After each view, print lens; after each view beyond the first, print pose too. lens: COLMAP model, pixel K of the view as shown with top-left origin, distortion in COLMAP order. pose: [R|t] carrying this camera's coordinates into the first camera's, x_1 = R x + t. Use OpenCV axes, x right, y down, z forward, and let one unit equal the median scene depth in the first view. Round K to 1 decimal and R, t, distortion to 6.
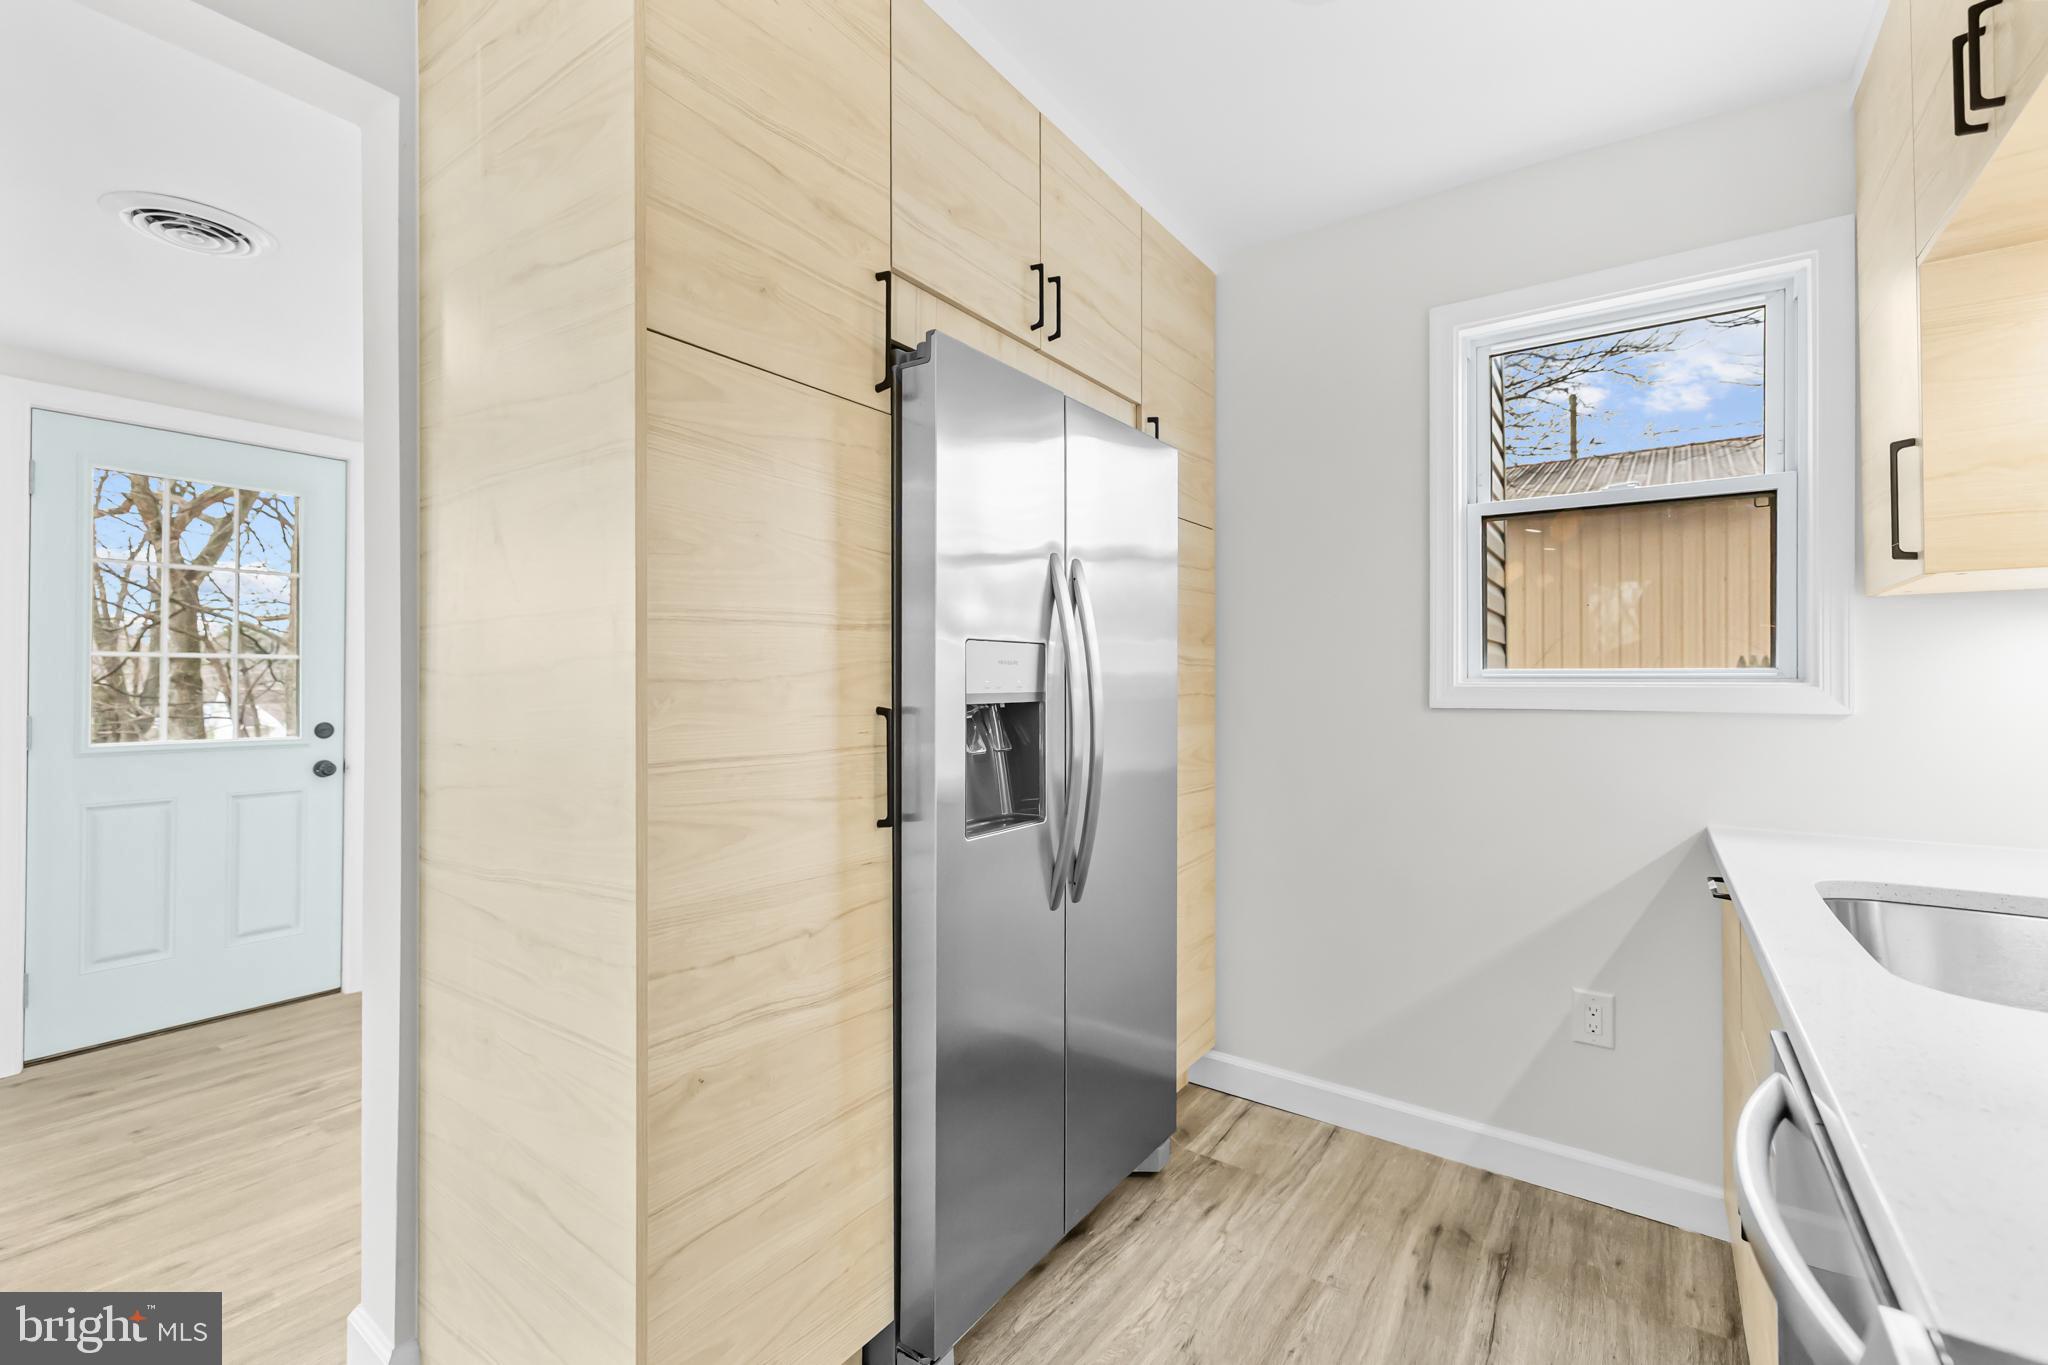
lens RADIAL K [[875.9, 0, 1022.4], [0, 875.9, 674.3], [0, 0, 1]] dist [-0.002478, 0.000369]
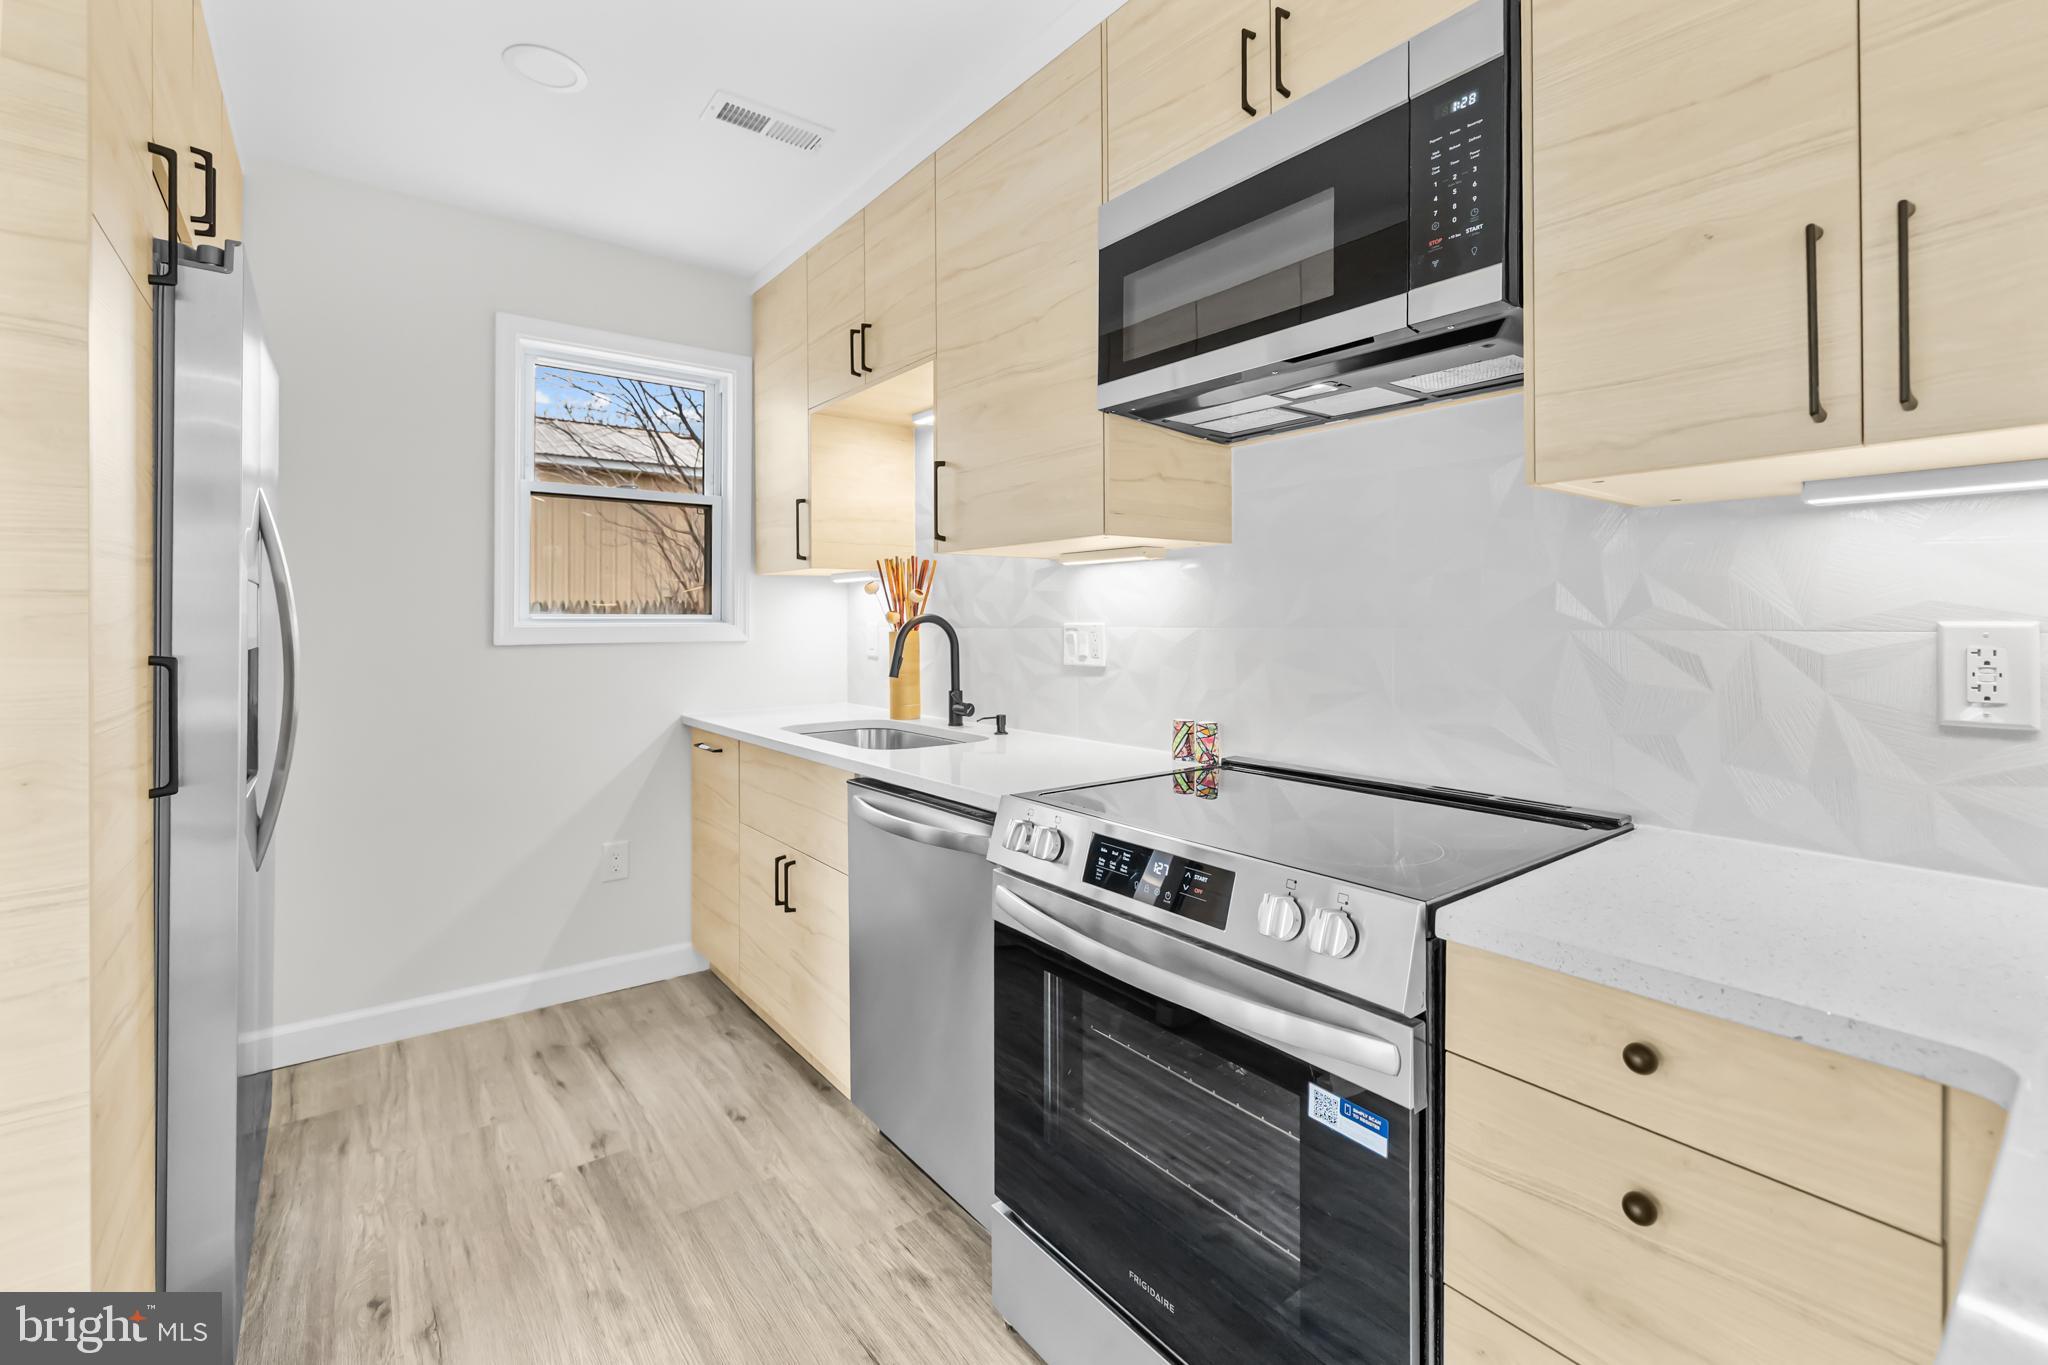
lens RADIAL K [[875.9, 0, 1022.1], [0, 875.9, 612.6], [0, 0, 1]] dist [-0.002478, 0.000369]
pose [[0.290058, 0.008399, 0.956972, -0.532704], [-0.006030, 0.999958, -0.006949, -0.001228], [-0.956990, -0.003756, 0.290096, -0.037082]]
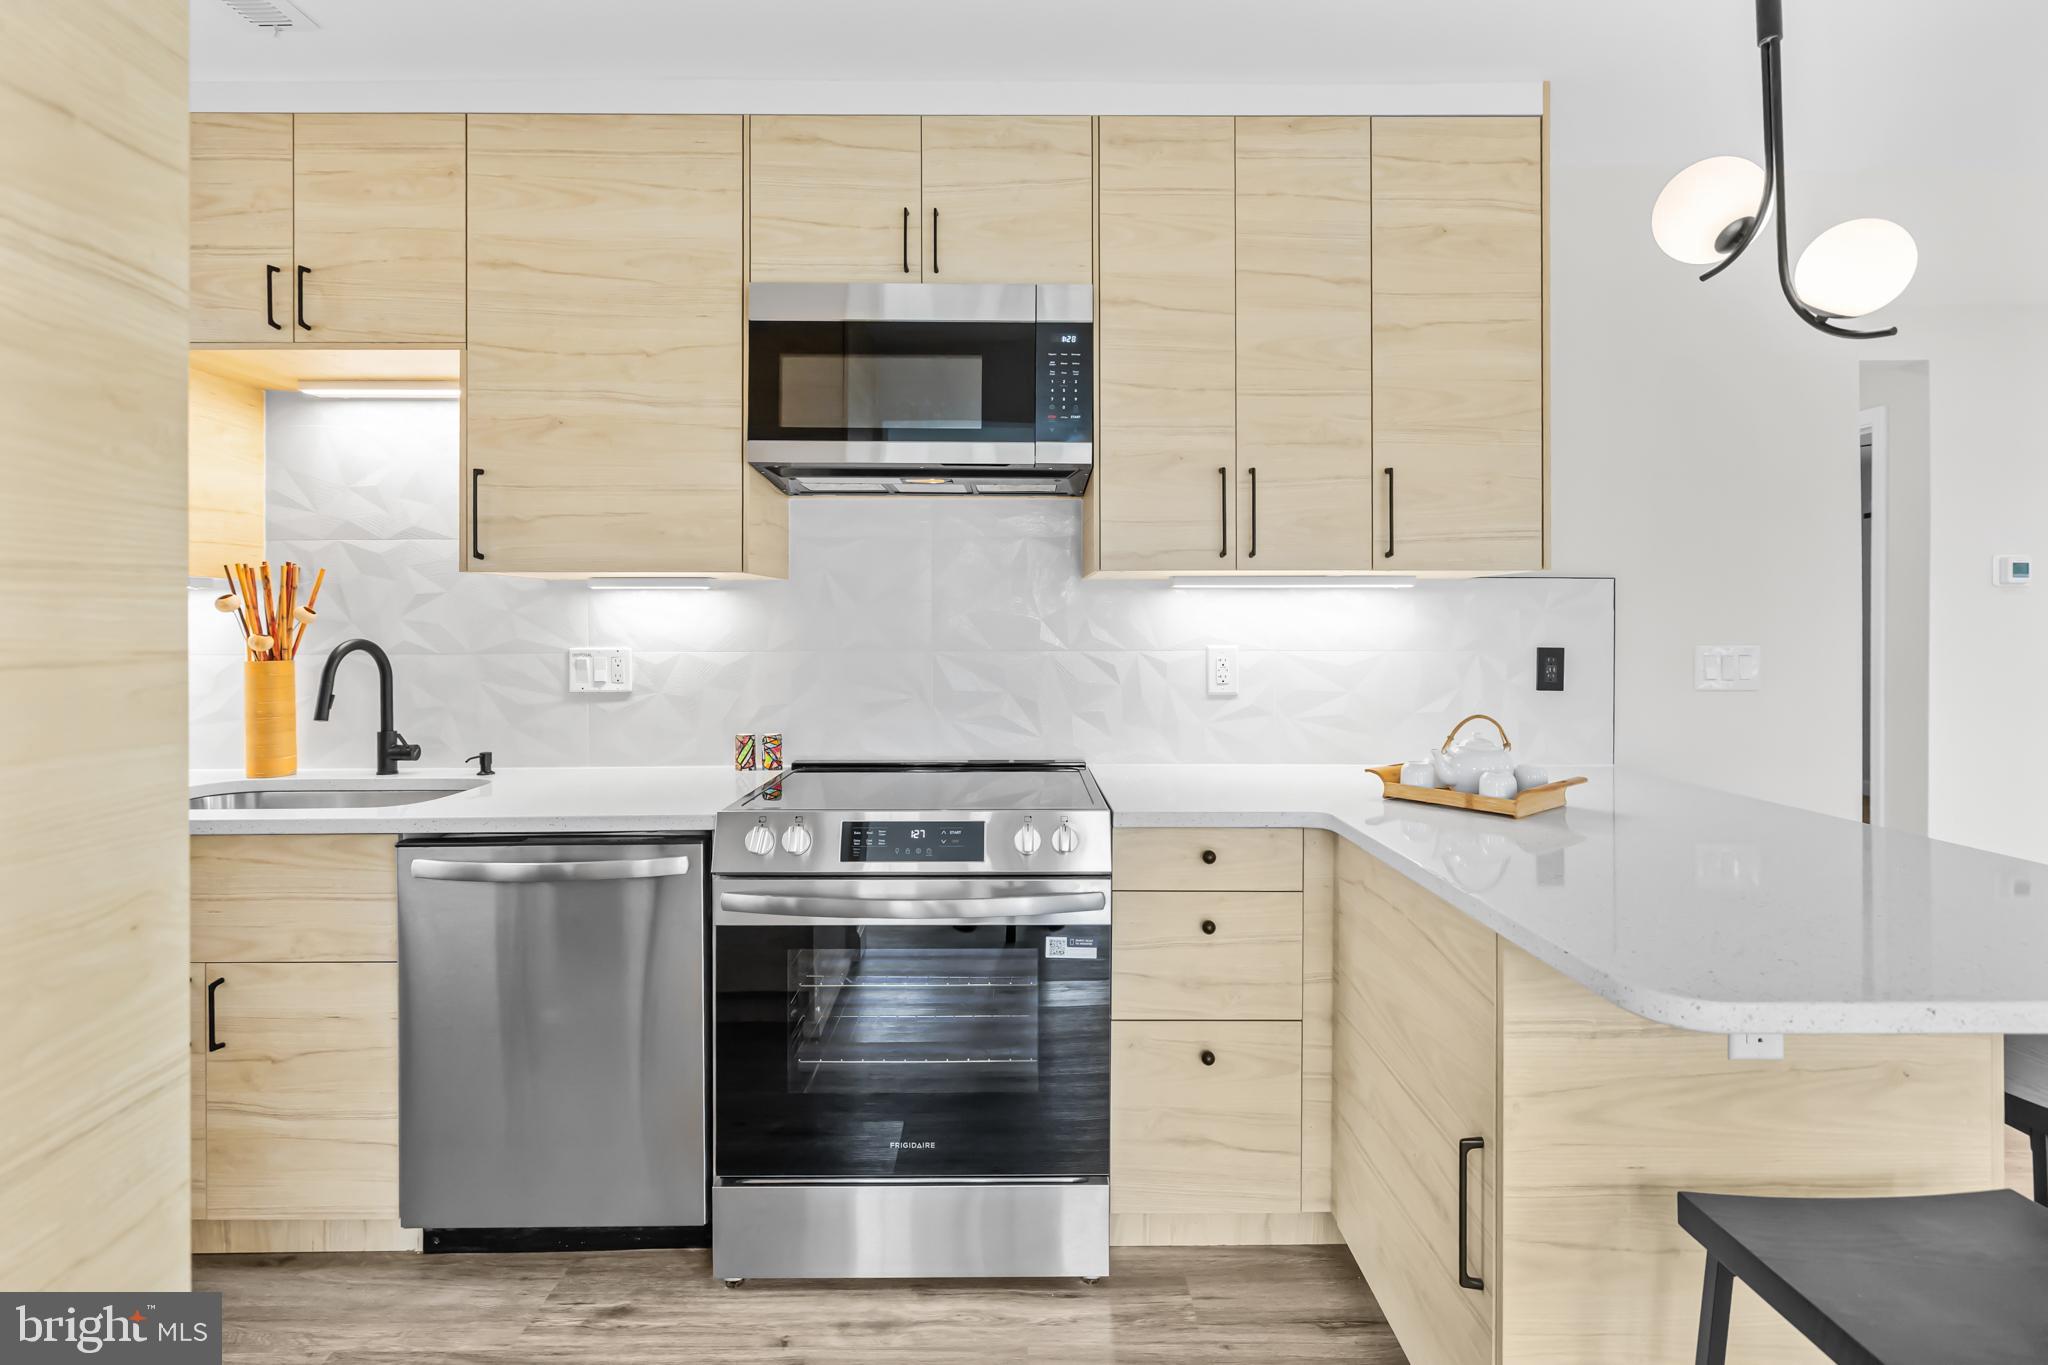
lens RADIAL K [[944.8, 0, 1019.6], [0, 944.8, 620.0], [0, 0, 1]] dist [-0.003486, -0.000420]
pose [[-0.583356, 0.004450, 0.812204, -0.711058], [-0.005419, 0.999941, -0.009370, -0.024177], [-0.812198, -0.009868, -0.583298, 0.502478]]
